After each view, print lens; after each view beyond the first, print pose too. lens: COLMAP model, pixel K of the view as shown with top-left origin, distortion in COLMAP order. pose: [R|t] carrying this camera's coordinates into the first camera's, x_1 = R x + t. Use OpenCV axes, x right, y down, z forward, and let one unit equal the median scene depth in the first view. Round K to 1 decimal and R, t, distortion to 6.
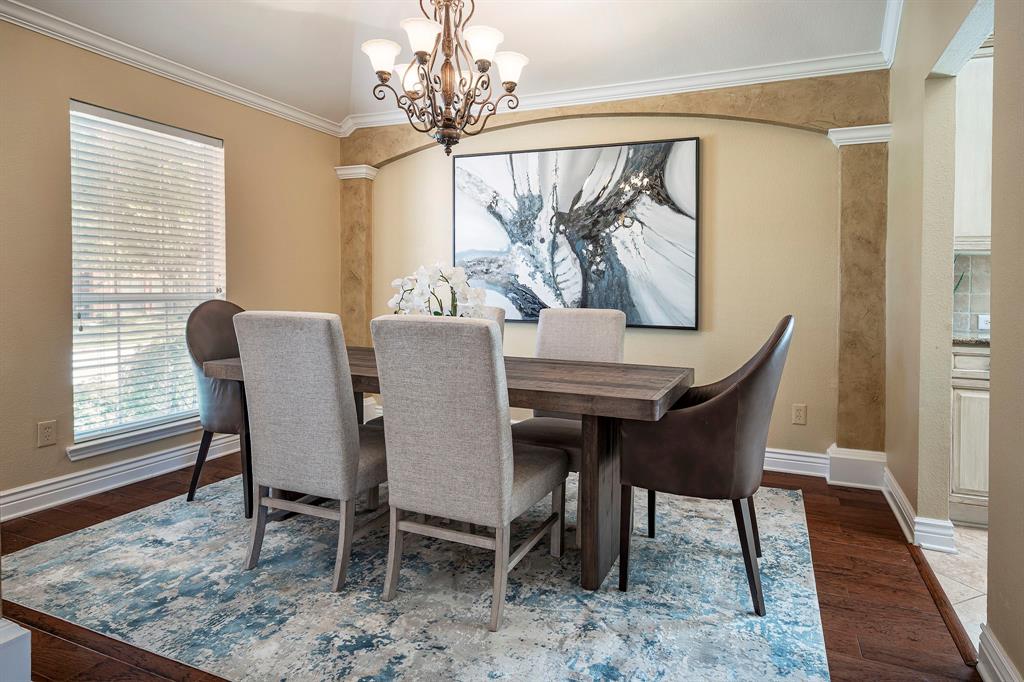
lens RADIAL K [[582.1, 0, 547.6], [0, 582.1, 305.7], [0, 0, 1]] dist [0.000103, -0.000447]
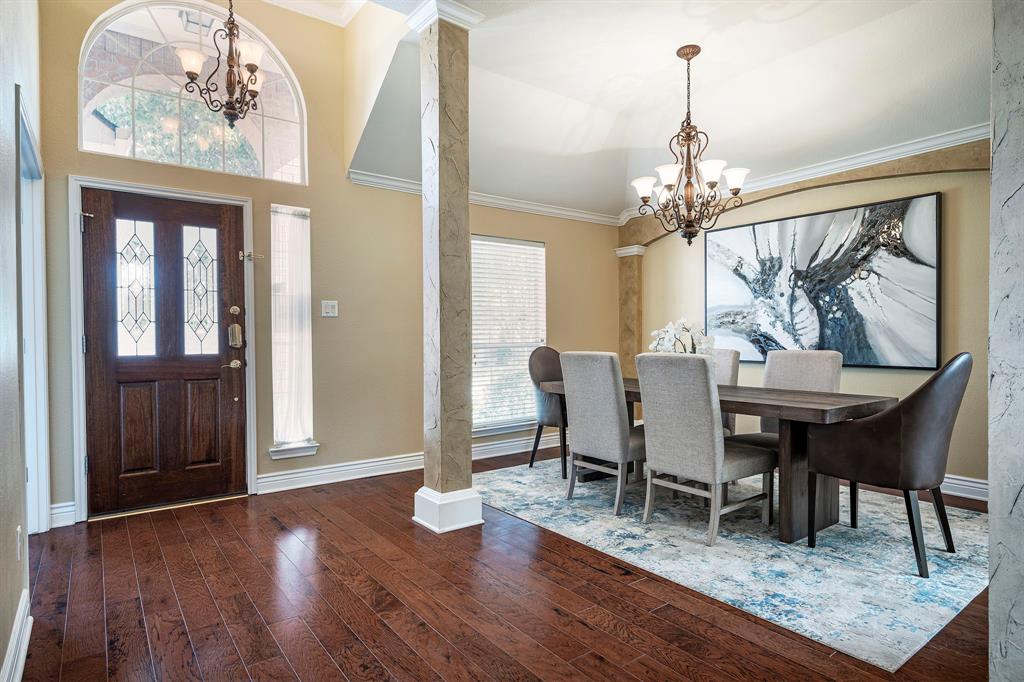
lens RADIAL K [[555.6, 0, 486.7], [0, 555.6, 360.4], [0, 0, 1]] dist [0.000991, 0.000227]
pose [[0.838317, 0.003755, -0.545171, 0.149319], [0.002197, 0.999945, 0.010265, 0.013930], [0.545179, -0.009803, 0.838262, -0.411884]]
